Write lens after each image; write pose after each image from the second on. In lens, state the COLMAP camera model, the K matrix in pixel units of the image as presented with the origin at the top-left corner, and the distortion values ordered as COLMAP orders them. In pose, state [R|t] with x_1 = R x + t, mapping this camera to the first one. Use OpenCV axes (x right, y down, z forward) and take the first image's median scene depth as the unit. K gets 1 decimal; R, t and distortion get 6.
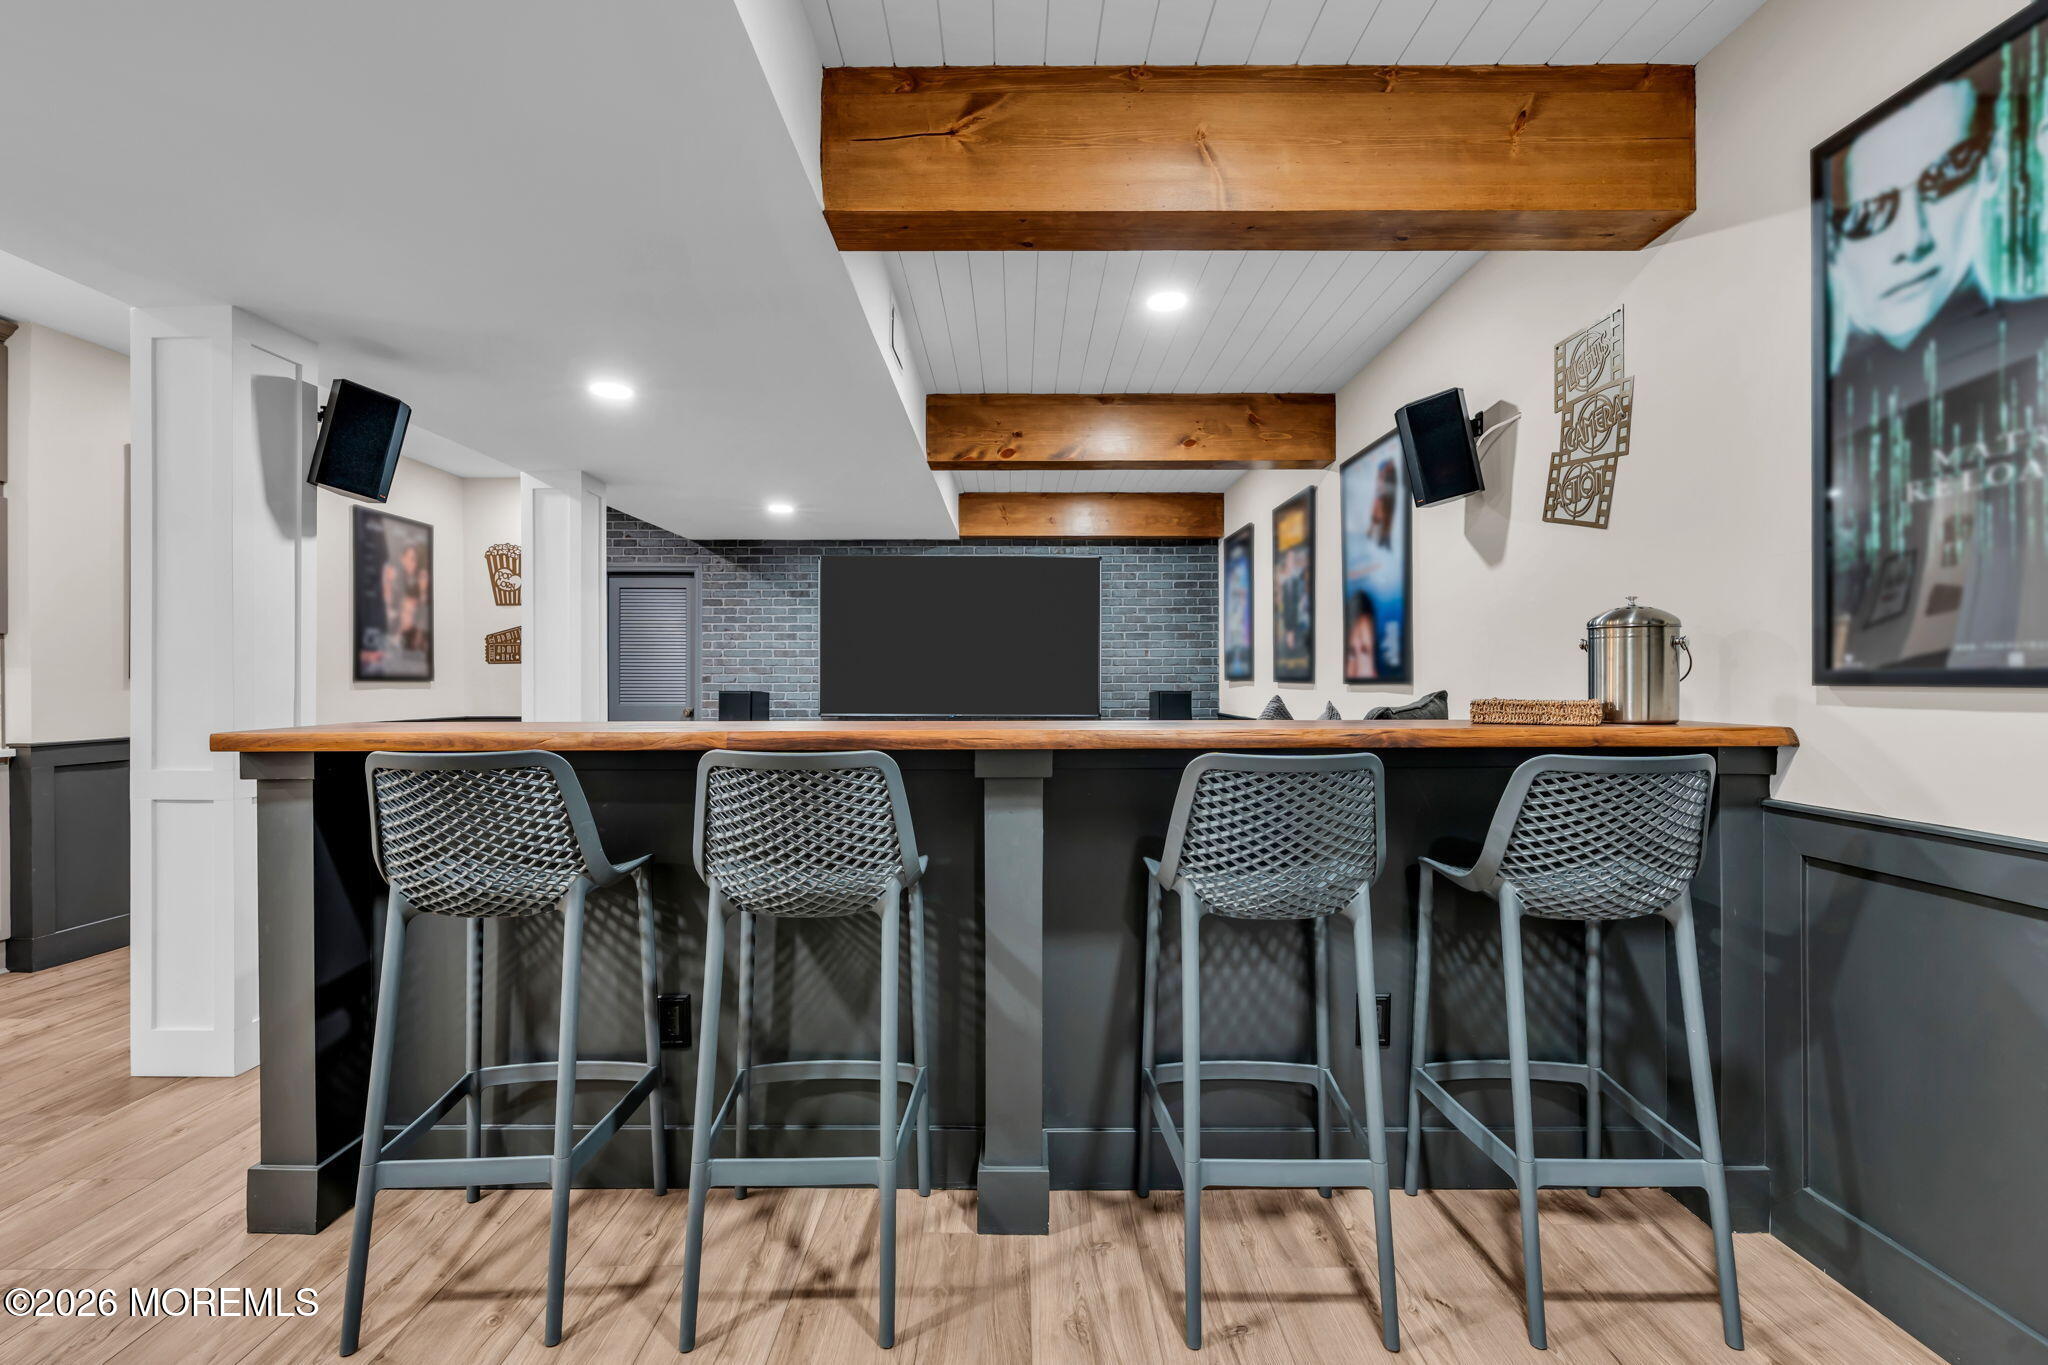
lens RADIAL K [[912.4, 0, 1023.9], [0, 912.4, 683.2], [0, 0, 1]] dist [-0.004170, 0.000669]
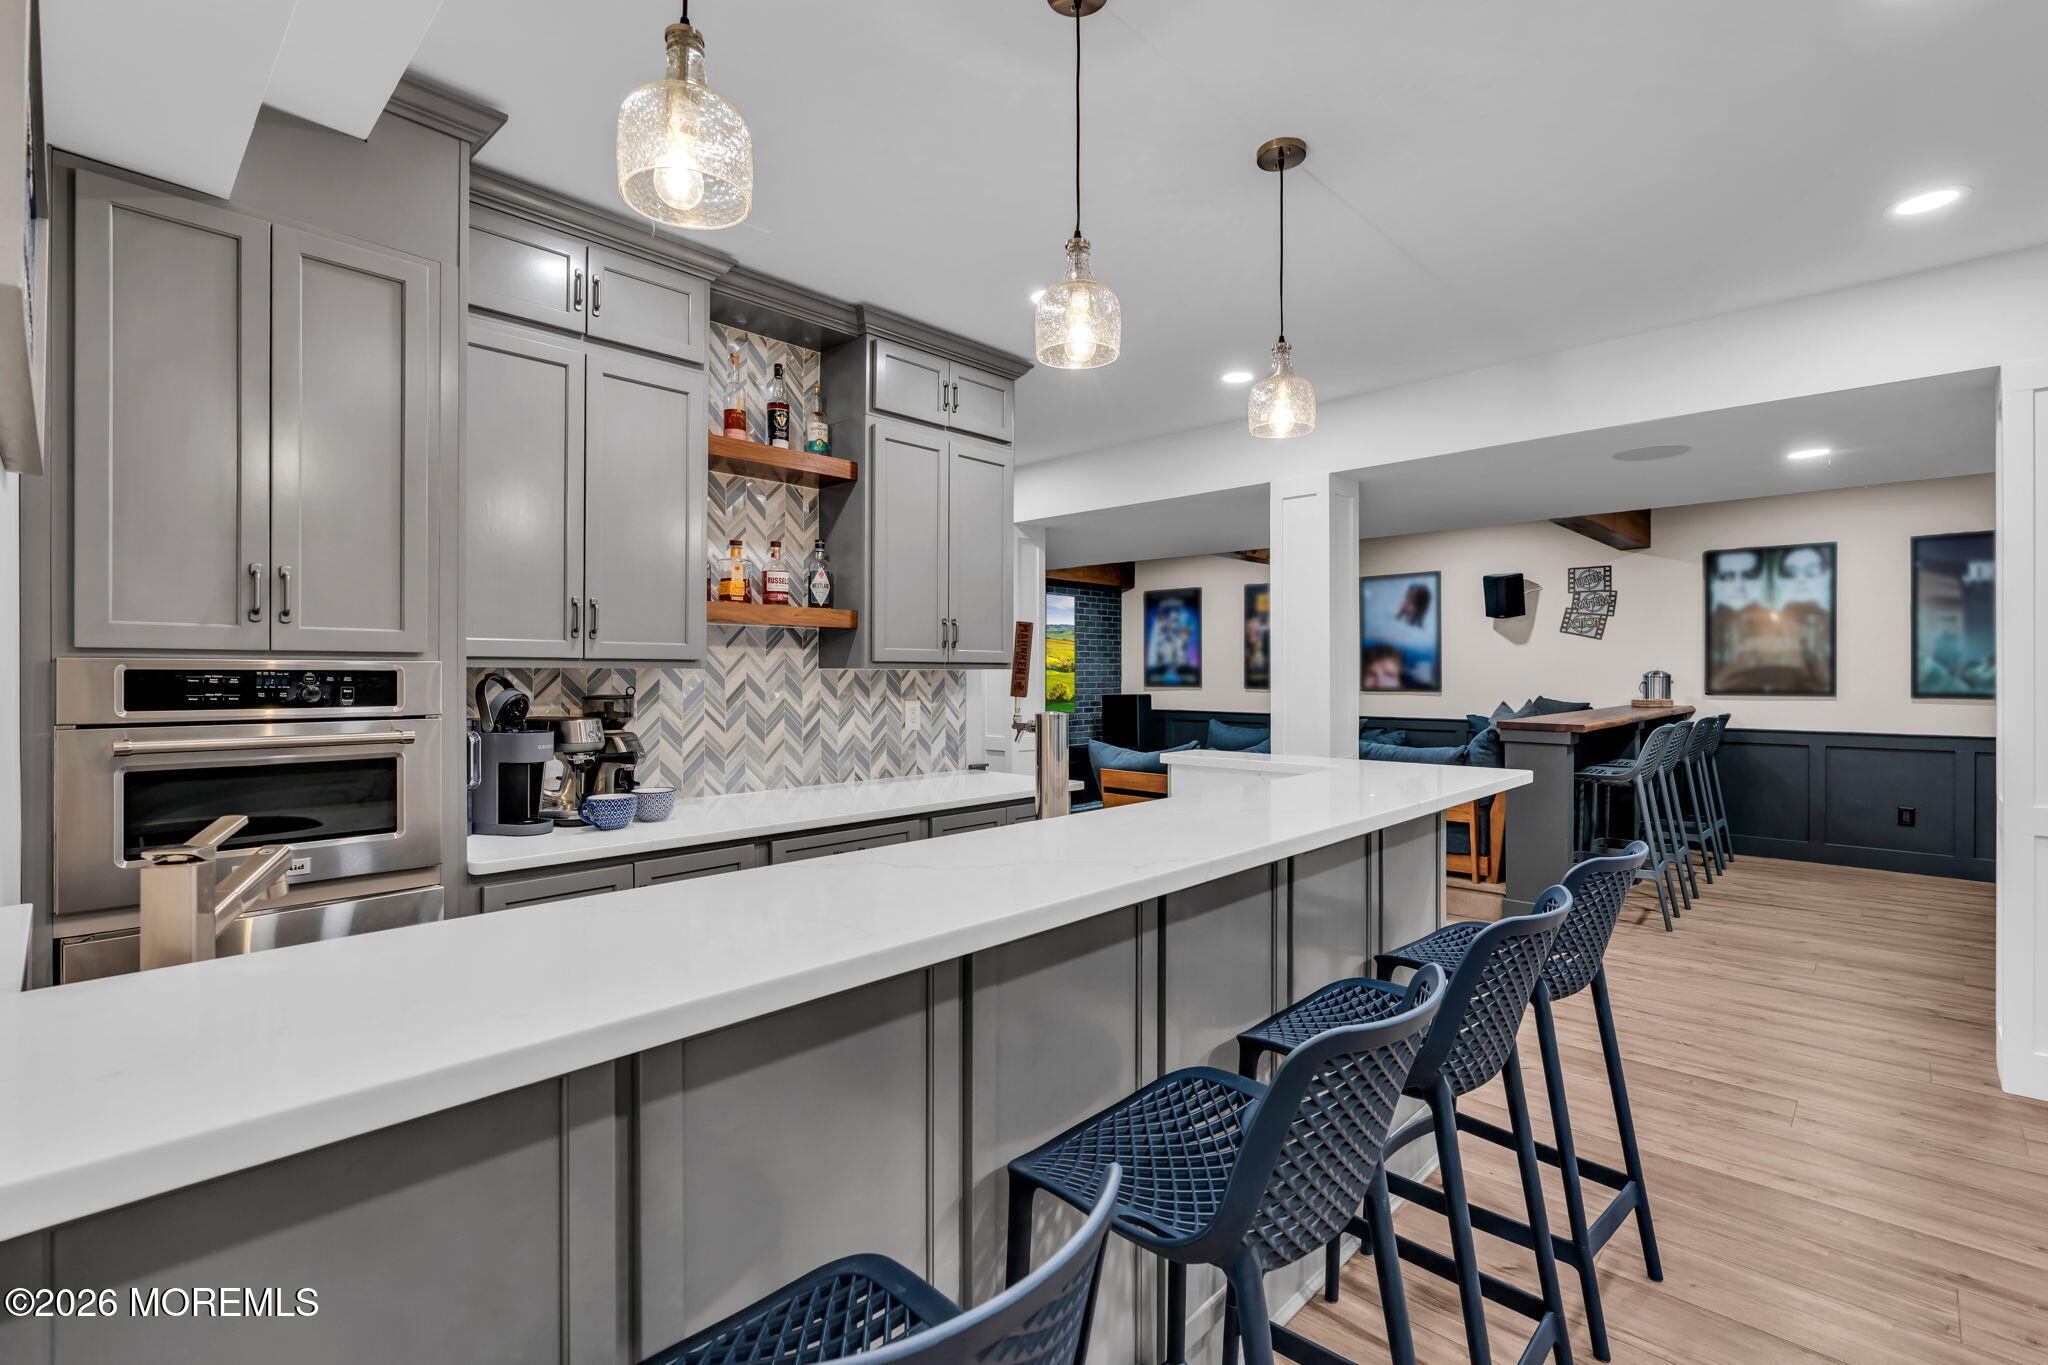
lens RADIAL K [[912.4, 0, 1033.5], [0, 912.4, 672.0], [0, 0, 1]] dist [-0.004170, 0.000669]
pose [[0.688465, -0.003386, 0.725262, -3.163159], [0.002615, 0.999994, 0.002187, -0.090377], [-0.725265, 0.000391, 0.688470, 0.359605]]
